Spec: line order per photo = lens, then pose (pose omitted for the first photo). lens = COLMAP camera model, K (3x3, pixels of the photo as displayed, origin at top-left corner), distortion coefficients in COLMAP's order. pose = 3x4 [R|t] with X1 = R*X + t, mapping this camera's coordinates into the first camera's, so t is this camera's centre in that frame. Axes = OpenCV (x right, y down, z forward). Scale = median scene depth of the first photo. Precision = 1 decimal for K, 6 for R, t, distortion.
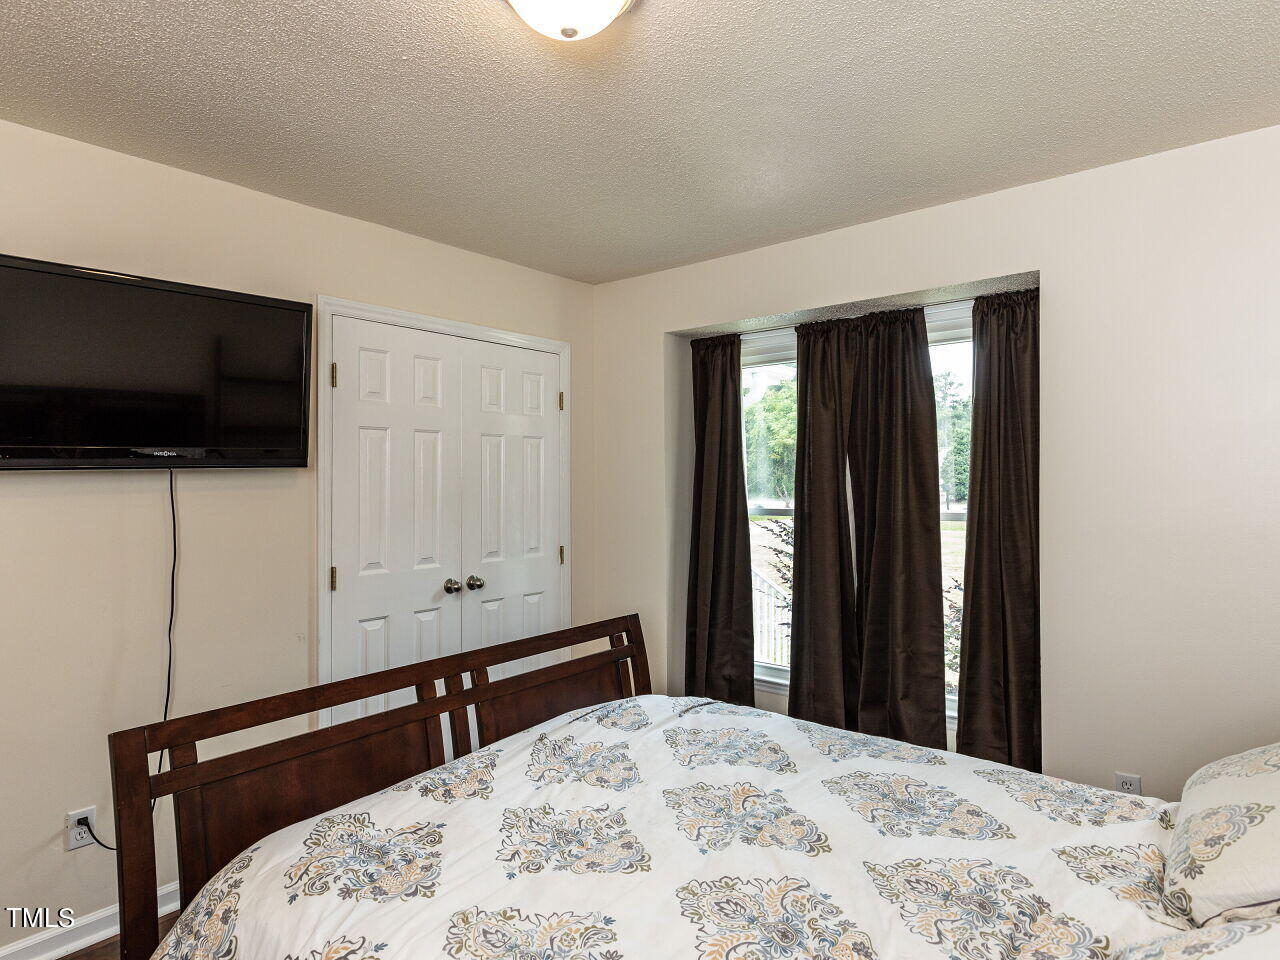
lens RADIAL K [[725.1, 0, 644.3], [0, 725.1, 487.3], [0, 0, 1]] dist [-0.001055, -0.000910]
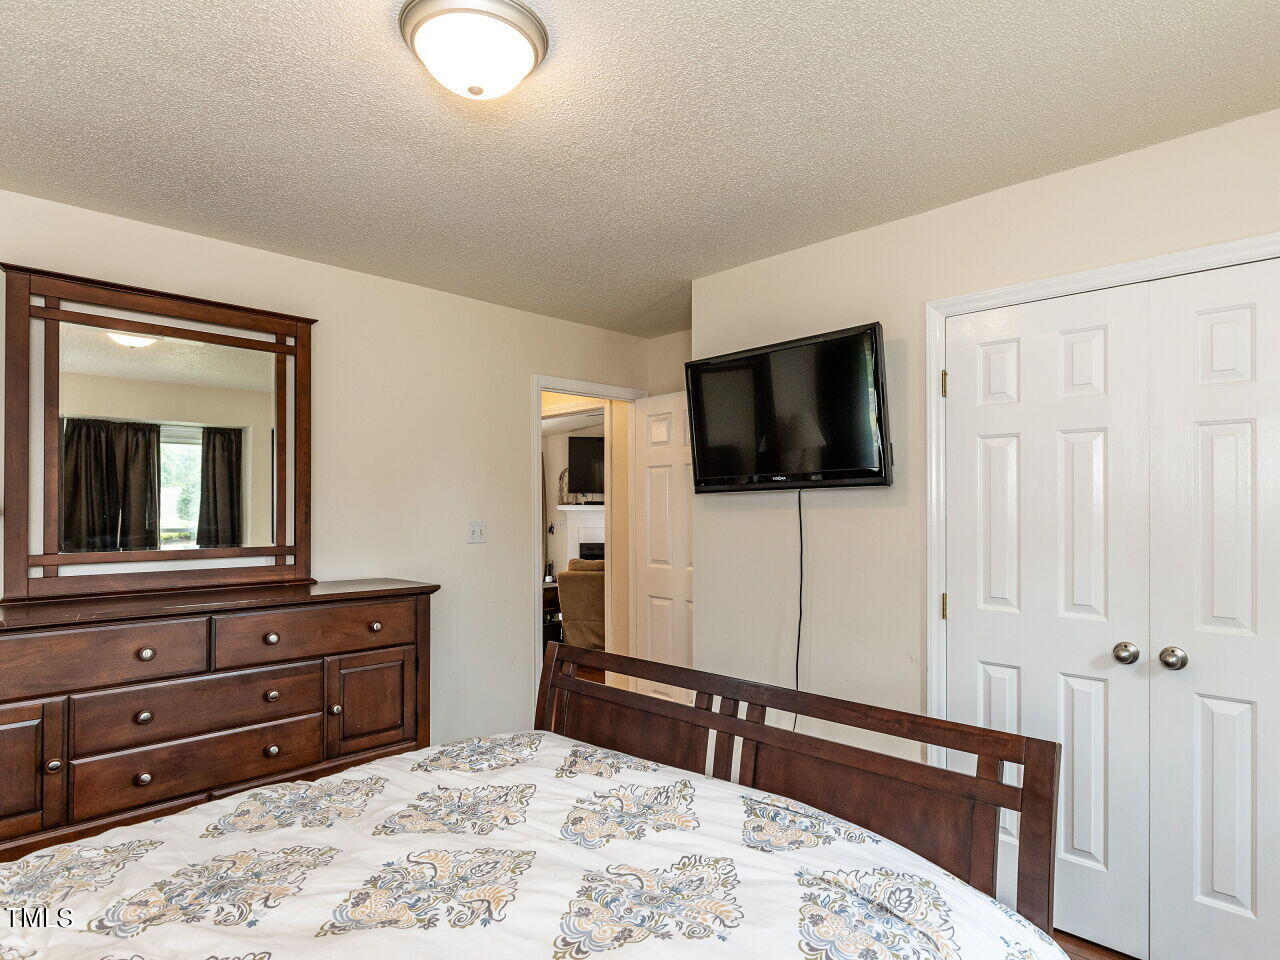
lens RADIAL K [[725.1, 0, 644.3], [0, 725.1, 487.3], [0, 0, 1]] dist [-0.001055, -0.000910]
pose [[-0.077725, -0.022724, -0.996716, 0.601515], [-0.012231, 0.999687, -0.021838, 0.001013], [0.996900, 0.010494, -0.077978, 0.807292]]
